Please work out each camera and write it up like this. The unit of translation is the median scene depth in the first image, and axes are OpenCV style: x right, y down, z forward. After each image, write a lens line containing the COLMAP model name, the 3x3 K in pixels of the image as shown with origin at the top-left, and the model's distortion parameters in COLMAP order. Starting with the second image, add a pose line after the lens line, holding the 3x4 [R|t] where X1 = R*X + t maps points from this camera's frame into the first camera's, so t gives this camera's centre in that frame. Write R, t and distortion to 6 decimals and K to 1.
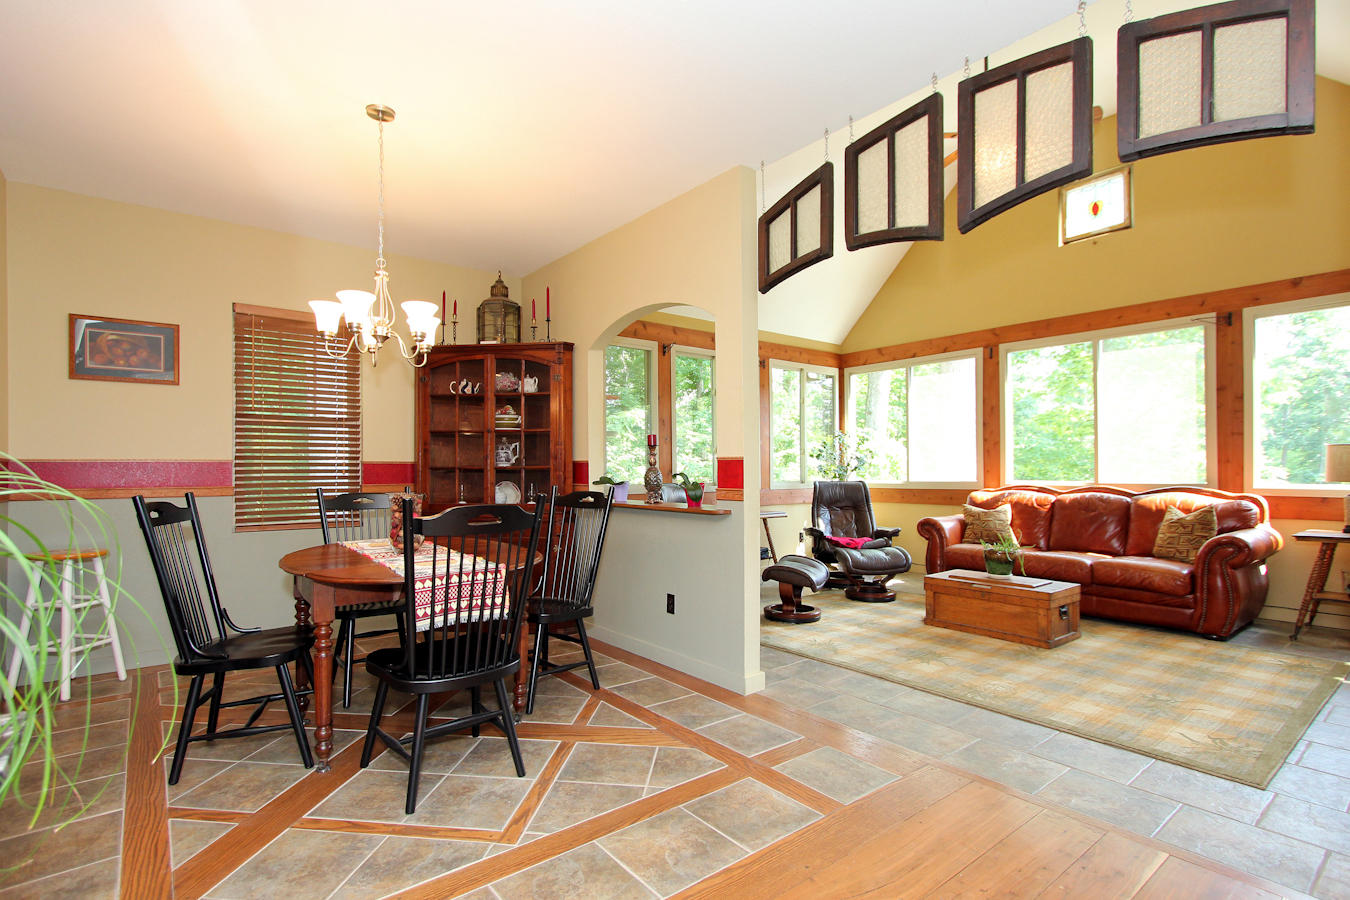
lens RADIAL K [[645.3, 0, 662.0], [0, 645.3, 474.8], [0, 0, 1]] dist [0.000709, -0.000475]
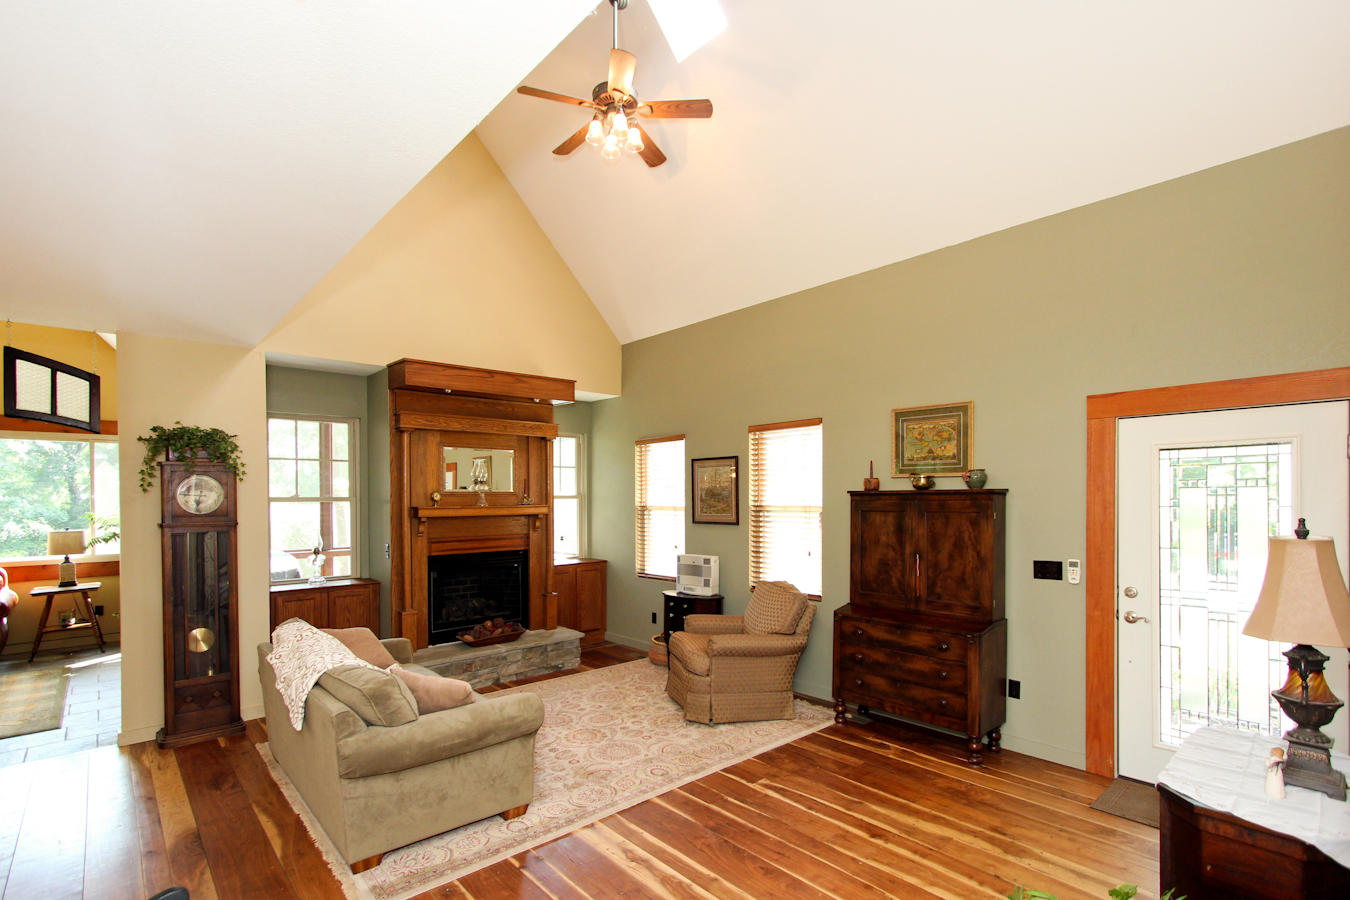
lens RADIAL K [[645.3, 0, 674.6], [0, 645.3, 499.7], [0, 0, 1]] dist [0.000709, -0.000475]
pose [[-0.079161, 0.006618, 0.996840, -0.607571], [0.020501, 0.999777, -0.005010, -0.081751], [-0.996651, 0.020040, -0.079279, -0.370058]]
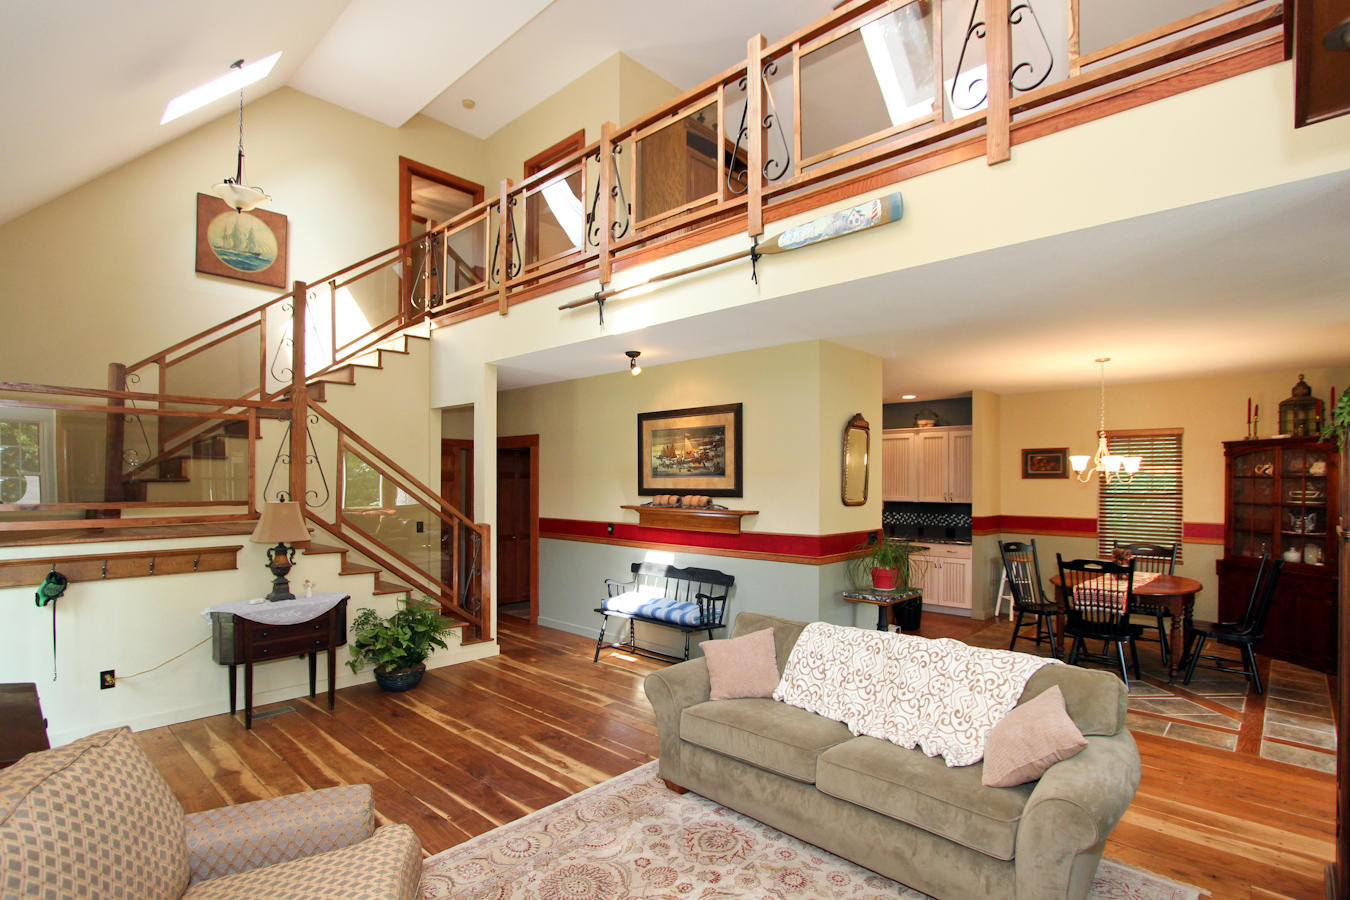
lens RADIAL K [[645.3, 0, 663.1], [0, 645.3, 480.4], [0, 0, 1]] dist [0.000709, -0.000475]
pose [[0.148377, 0.002167, -0.988928, 0.827805], [-0.011459, 0.999934, 0.000472, -0.100953], [0.988864, 0.011262, 0.148392, -0.402149]]
